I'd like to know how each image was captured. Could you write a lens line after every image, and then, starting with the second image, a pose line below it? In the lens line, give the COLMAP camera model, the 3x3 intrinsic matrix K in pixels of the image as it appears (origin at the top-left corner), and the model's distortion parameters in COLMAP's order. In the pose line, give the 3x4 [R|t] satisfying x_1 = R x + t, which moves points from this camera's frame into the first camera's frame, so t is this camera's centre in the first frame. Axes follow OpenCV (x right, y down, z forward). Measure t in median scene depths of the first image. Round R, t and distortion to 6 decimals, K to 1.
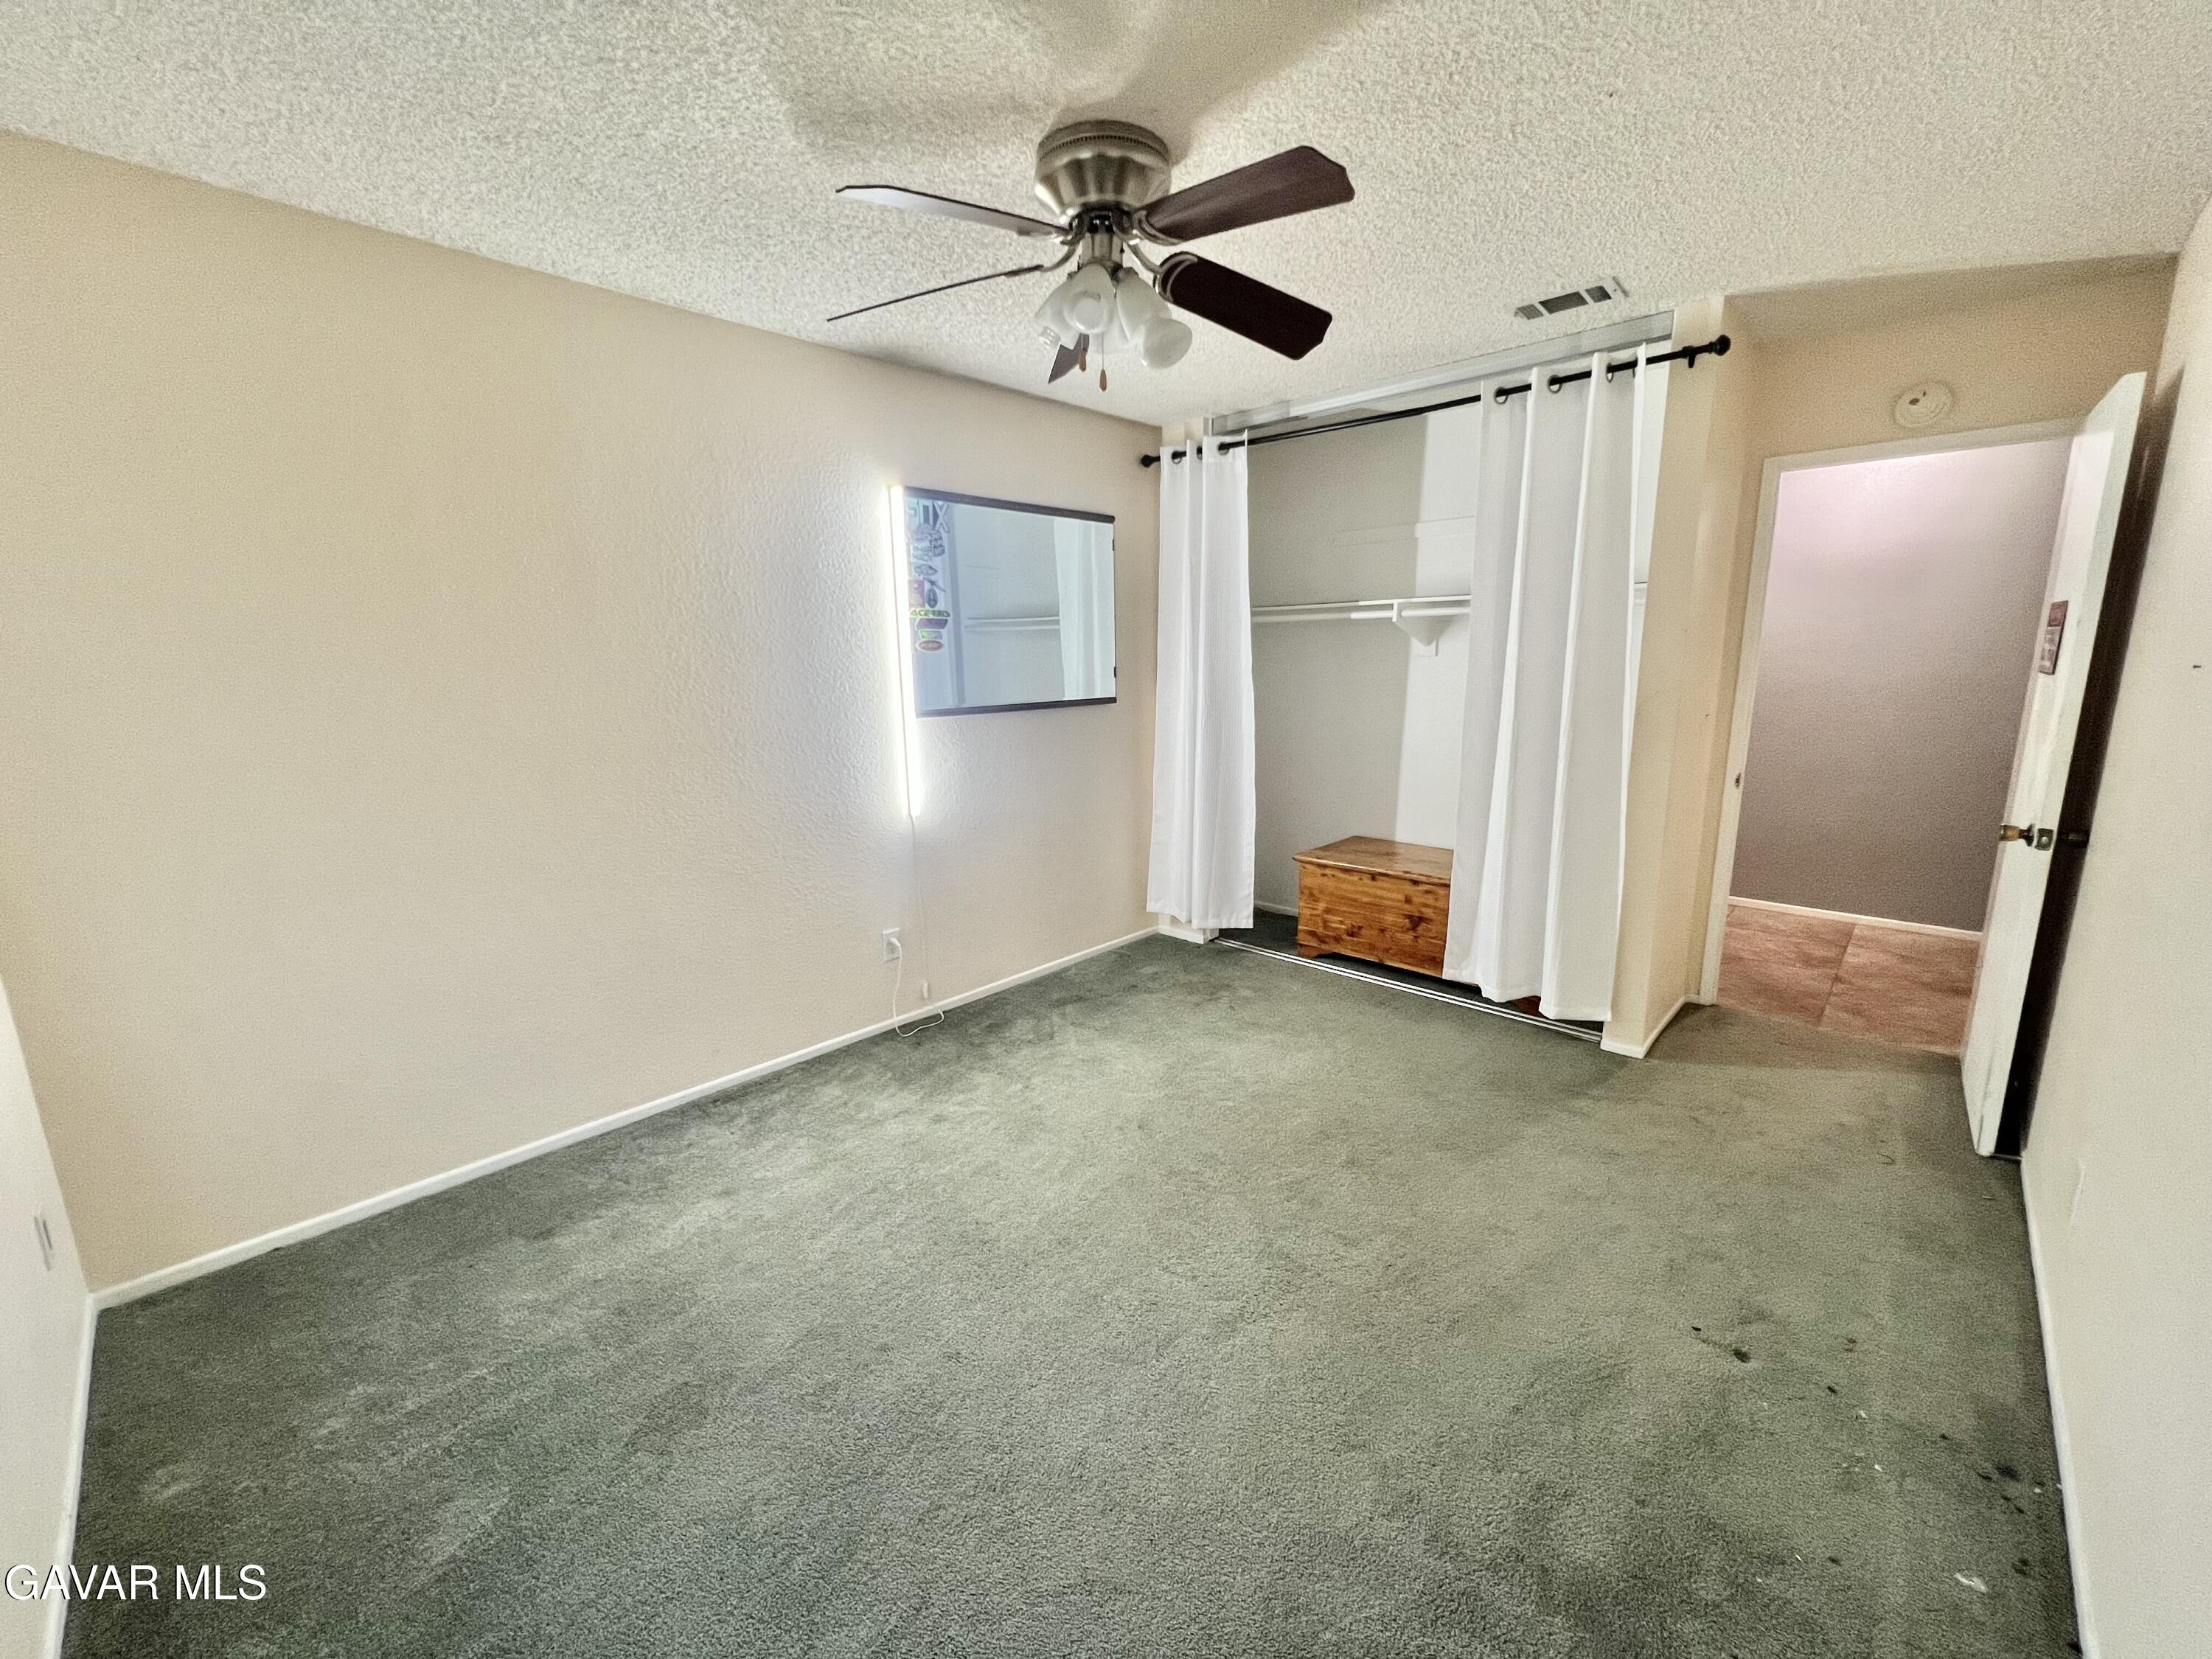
lens RADIAL K [[878.3, 0, 1106.0], [0, 878.3, 829.5], [0, 0, 1]] dist [-0.002167, -0.000369]
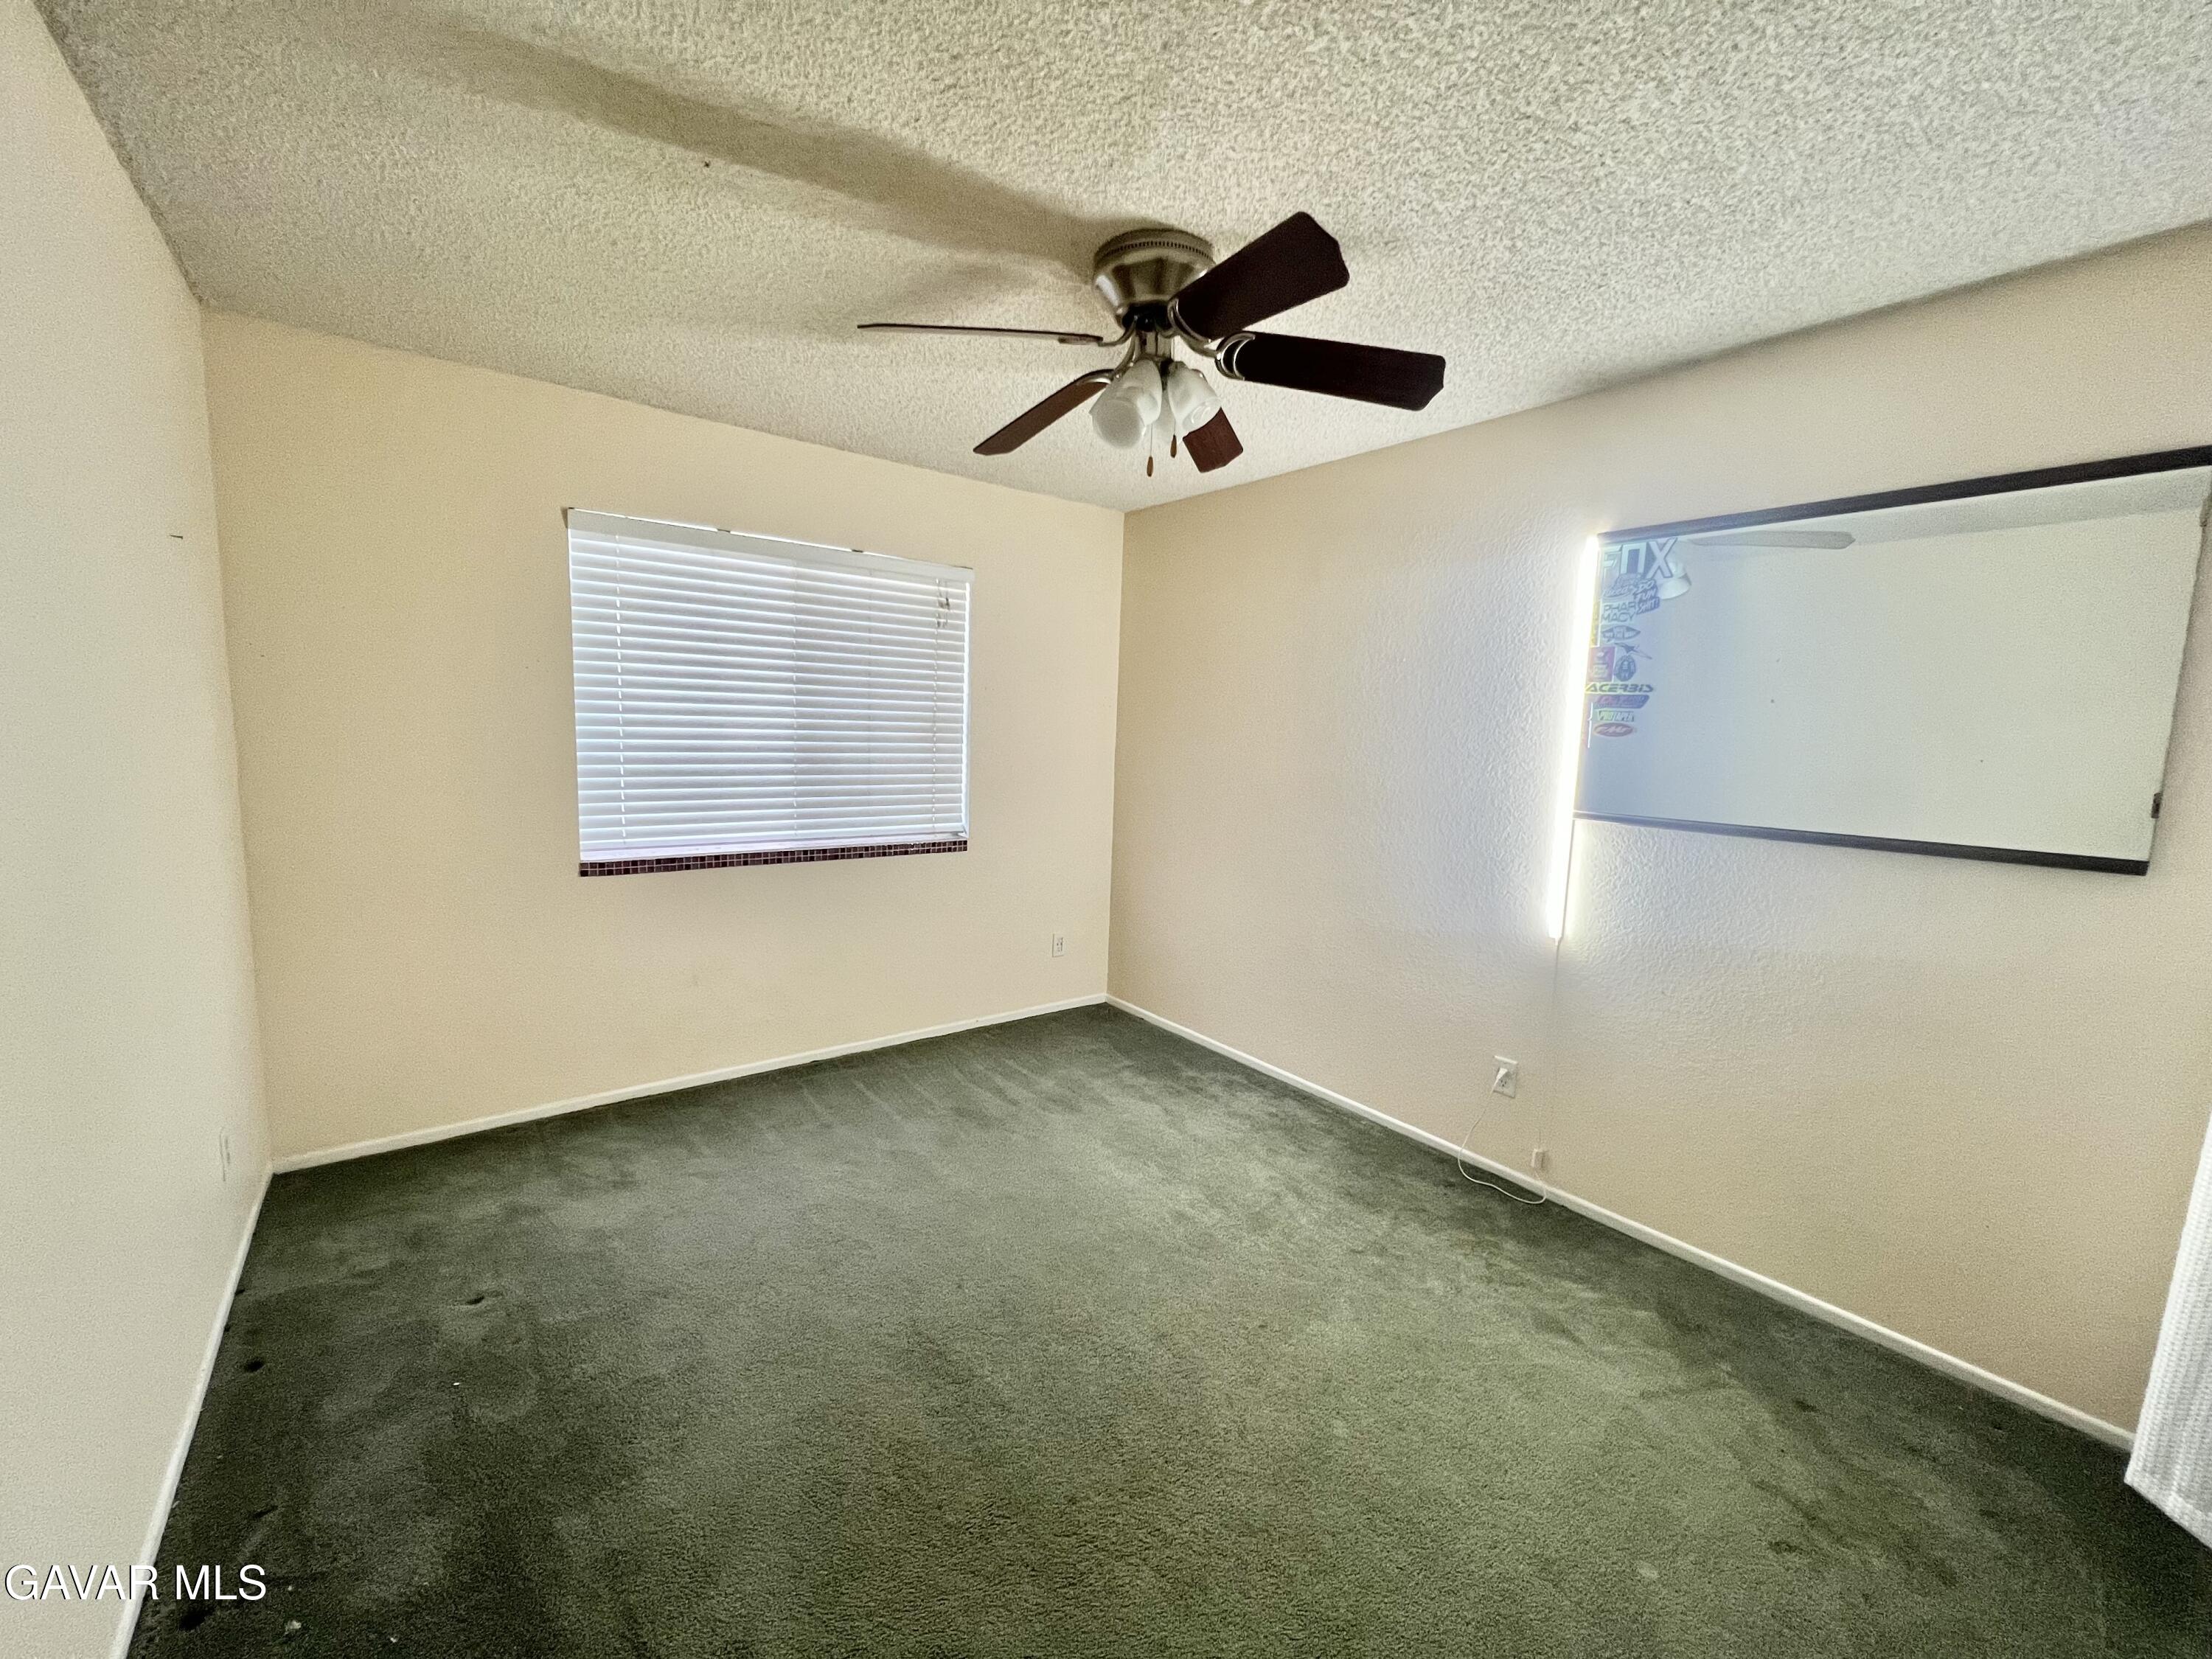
lens RADIAL K [[878.3, 0, 1106.0], [0, 878.3, 829.5], [0, 0, 1]] dist [-0.002167, -0.000369]
pose [[-0.147438, 0.126652, -0.980929, 0.640723], [-0.225640, 0.961307, 0.158034, -0.151130], [0.962989, 0.244637, -0.113156, 0.700507]]
